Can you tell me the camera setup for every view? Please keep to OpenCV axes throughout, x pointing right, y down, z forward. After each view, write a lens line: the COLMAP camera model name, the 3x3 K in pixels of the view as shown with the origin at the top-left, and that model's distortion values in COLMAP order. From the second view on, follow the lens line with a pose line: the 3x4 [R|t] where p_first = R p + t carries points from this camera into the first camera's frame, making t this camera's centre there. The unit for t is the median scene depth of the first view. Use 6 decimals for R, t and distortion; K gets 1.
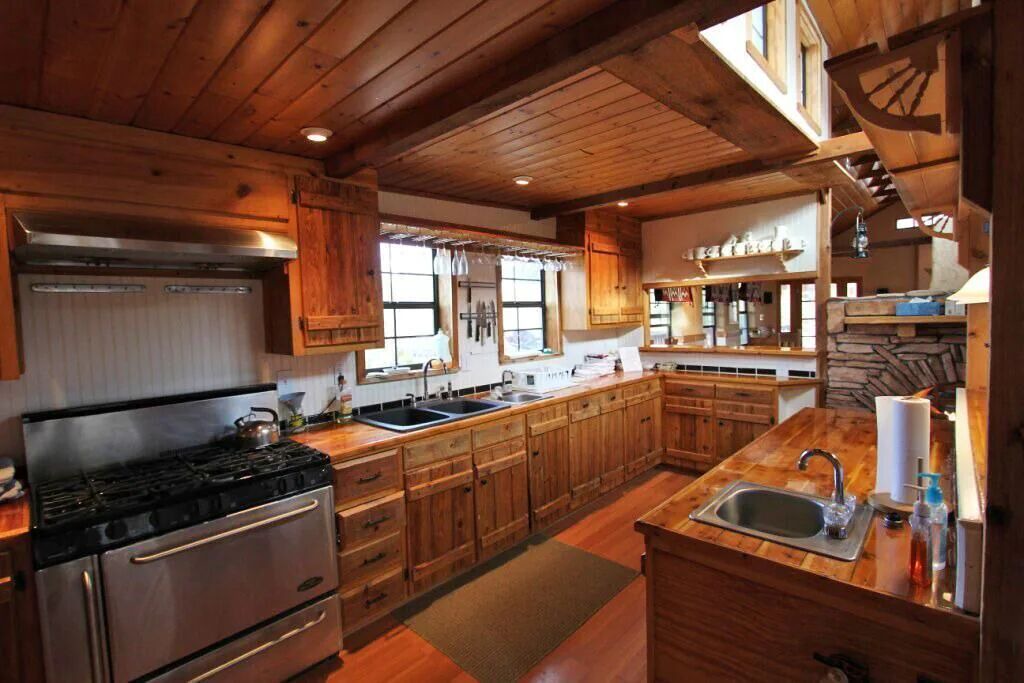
lens RADIAL K [[468.0, 0, 512.0], [0, 468.0, 341.5], [0, 0, 1]] dist [-0.015987, 0.000148]
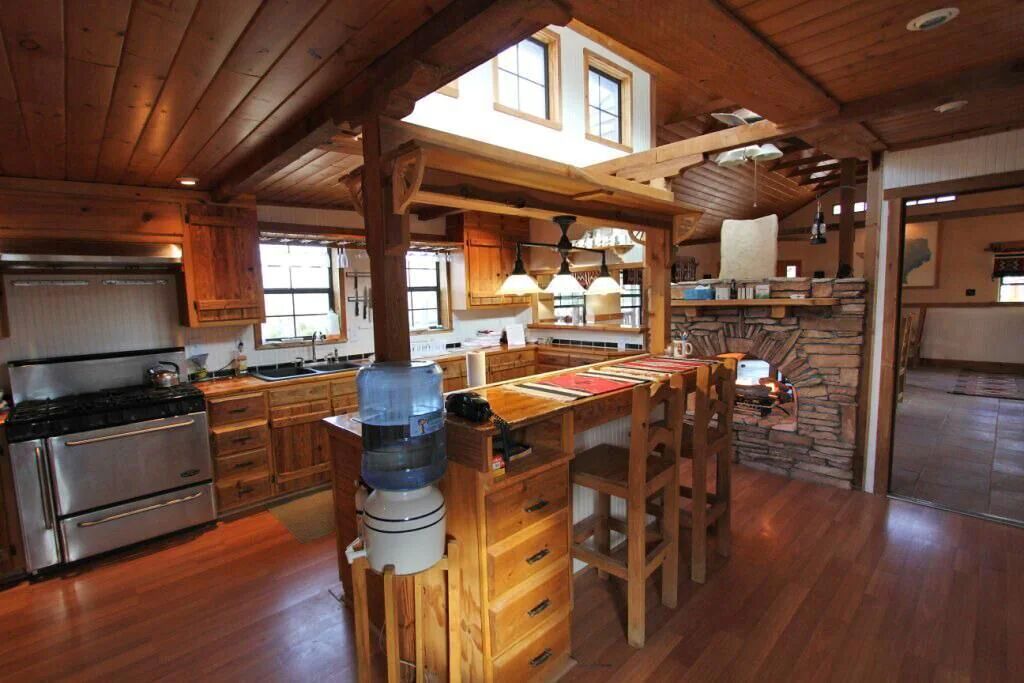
lens RADIAL K [[468.0, 0, 512.0], [0, 468.0, 341.5], [0, 0, 1]] dist [-0.015987, 0.000148]
pose [[0.998831, 0.007219, -0.047795, 0.530308], [-0.005033, 0.998943, 0.045691, 0.002223], [0.048074, -0.045397, 0.997812, -0.357210]]
